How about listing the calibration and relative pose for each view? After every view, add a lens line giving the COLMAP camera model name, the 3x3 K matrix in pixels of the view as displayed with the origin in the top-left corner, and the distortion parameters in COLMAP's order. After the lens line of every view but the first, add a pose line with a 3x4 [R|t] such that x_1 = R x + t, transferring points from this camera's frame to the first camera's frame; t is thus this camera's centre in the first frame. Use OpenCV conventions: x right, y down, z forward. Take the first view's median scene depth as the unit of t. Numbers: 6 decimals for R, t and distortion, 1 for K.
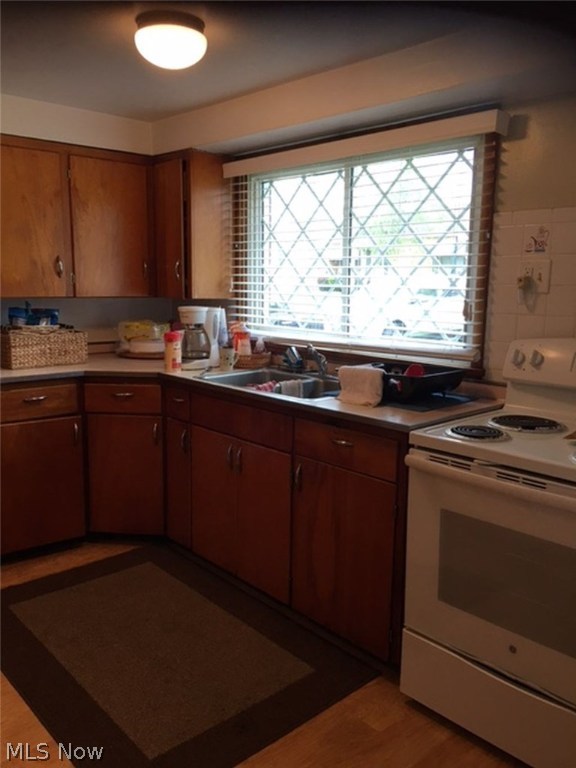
lens RADIAL K [[659.5, 0, 288.8], [0, 659.5, 391.0], [0, 0, 1]] dist [0.076467, -0.098668]
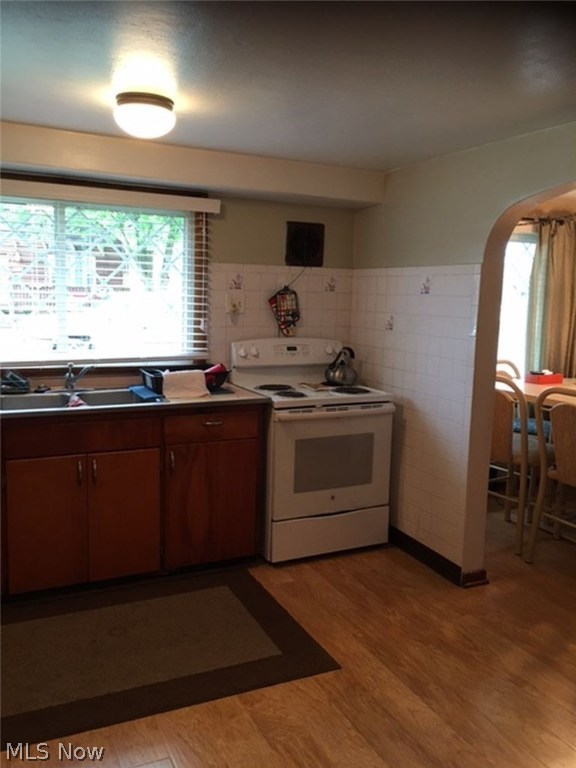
lens RADIAL K [[659.5, 0, 288.6], [0, 659.5, 379.7], [0, 0, 1]] dist [0.076467, -0.098668]
pose [[0.278146, -0.134855, 0.951025, -0.862048], [0.140727, 0.985133, 0.098533, -0.093428], [-0.950174, 0.106428, 0.292989, 0.299798]]
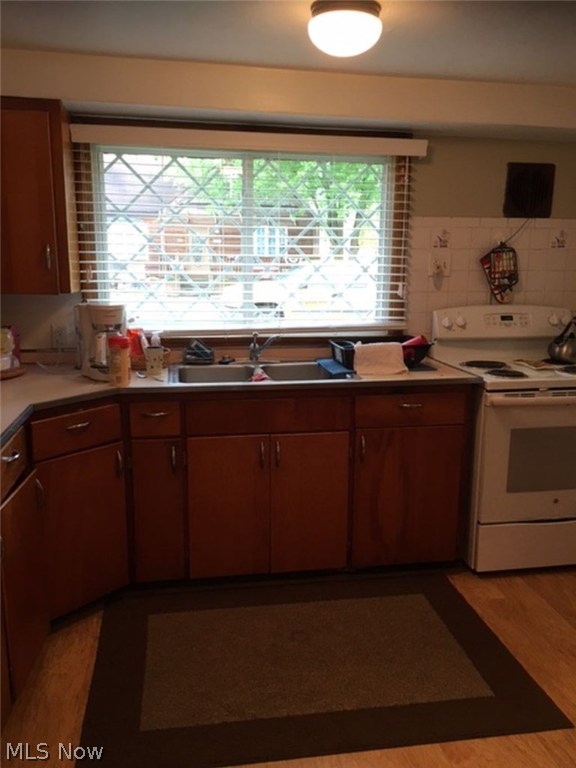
lens RADIAL K [[659.5, 0, 293.4], [0, 659.5, 383.6], [0, 0, 1]] dist [0.076467, -0.098668]
pose [[0.525320, -0.169576, 0.833836, -0.736851], [0.141723, 0.983690, 0.110766, -0.089650], [-0.839019, 0.059986, 0.540785, 0.373651]]
